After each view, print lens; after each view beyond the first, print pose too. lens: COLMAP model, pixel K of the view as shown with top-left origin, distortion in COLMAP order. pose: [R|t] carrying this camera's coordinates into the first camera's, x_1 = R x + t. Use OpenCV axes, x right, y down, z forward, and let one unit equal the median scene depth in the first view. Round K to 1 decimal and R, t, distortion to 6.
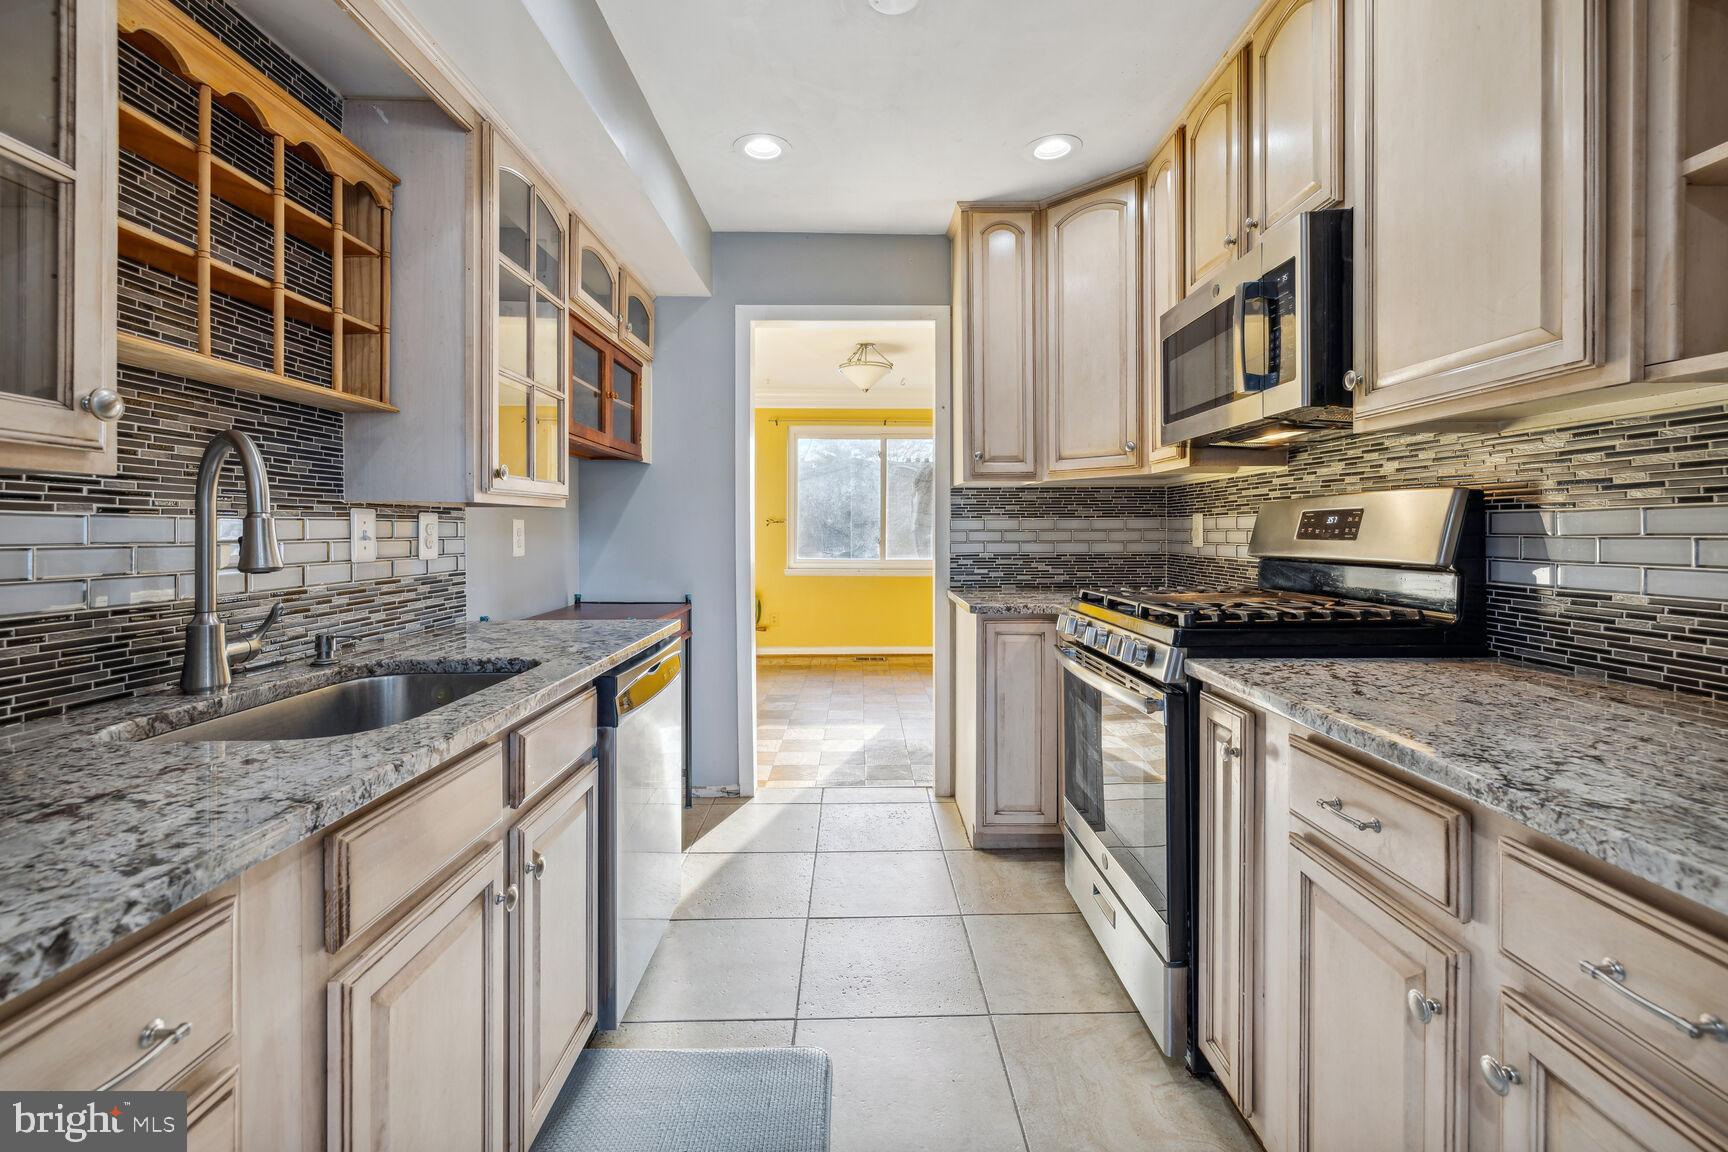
lens RADIAL K [[738.3, 0, 864.3], [0, 738.3, 534.7], [0, 0, 1]] dist [0.000190, 0.000172]
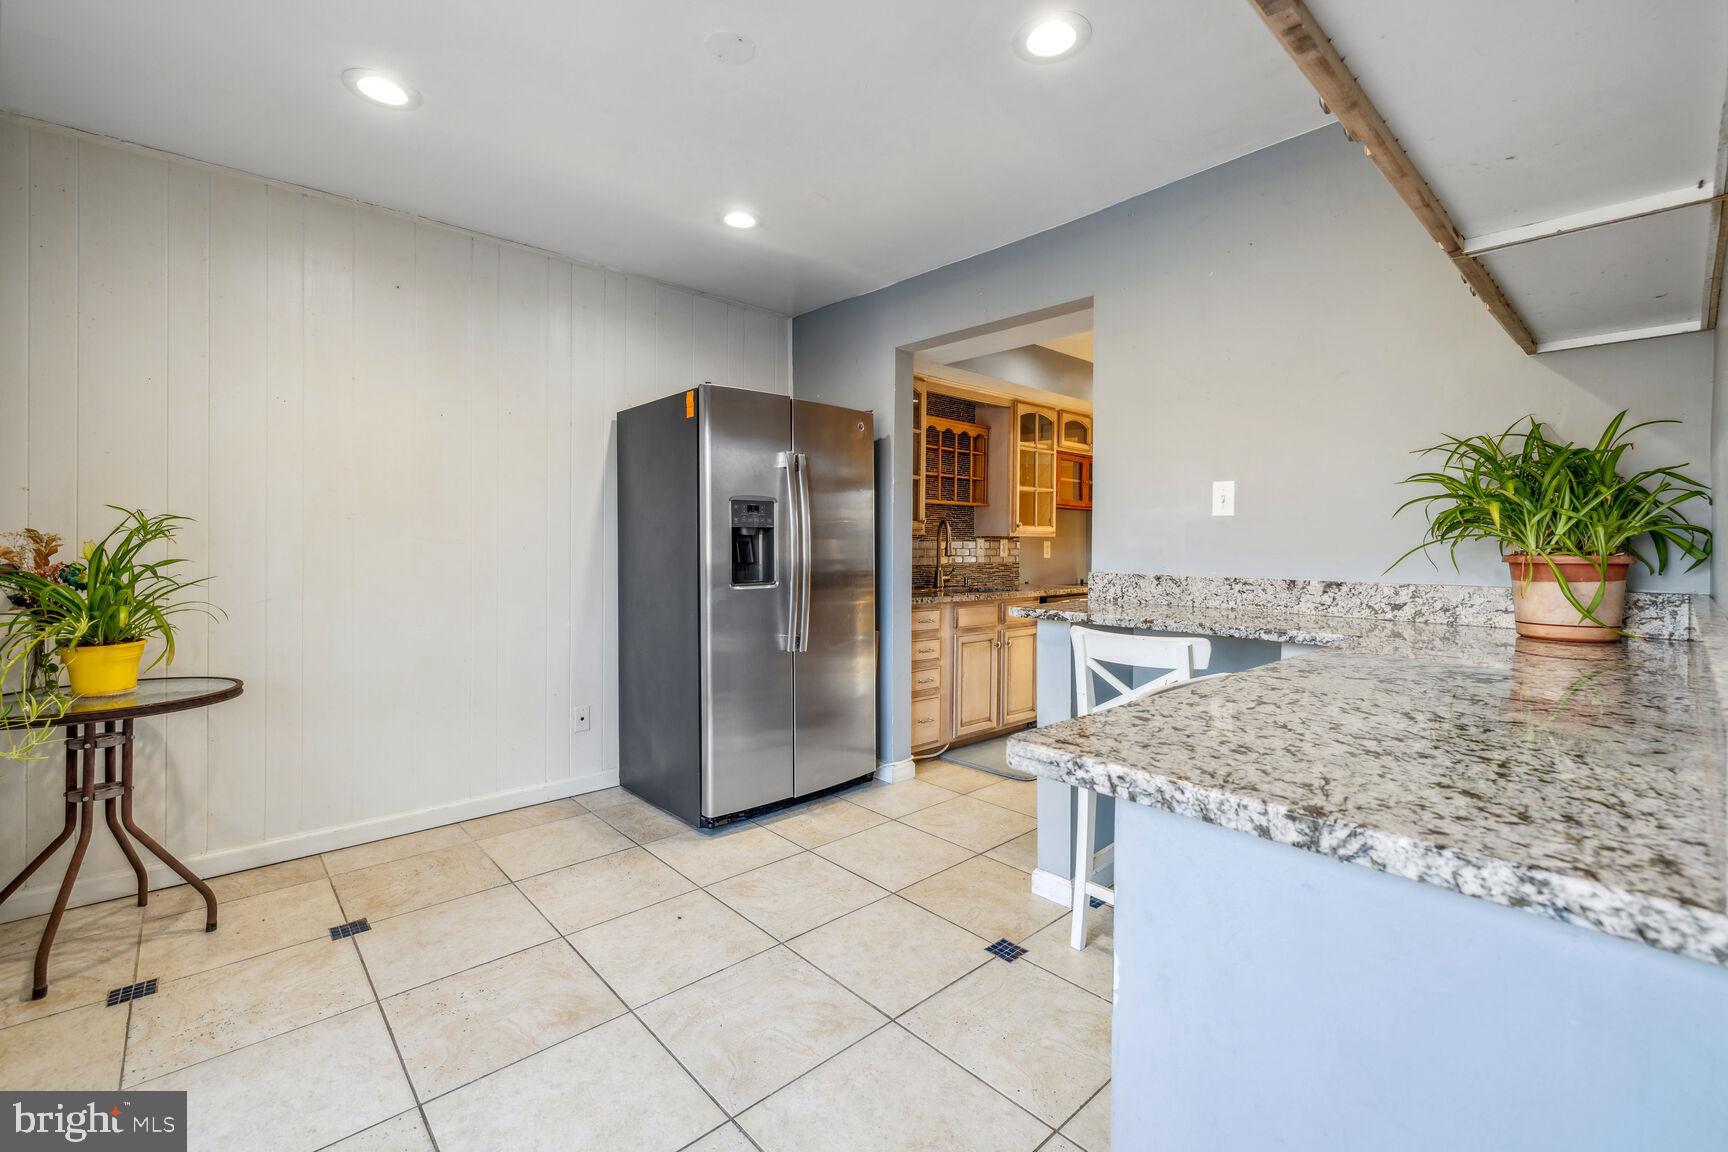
lens RADIAL K [[733.2, 0, 862.1], [0, 733.2, 545.9], [0, 0, 1]] dist [-0.000637, -0.000022]
pose [[0.666573, 0.009909, -0.745374, 1.359184], [-0.013732, 0.999905, 0.001013, -0.001243], [0.745314, 0.009560, 0.666645, -1.486326]]
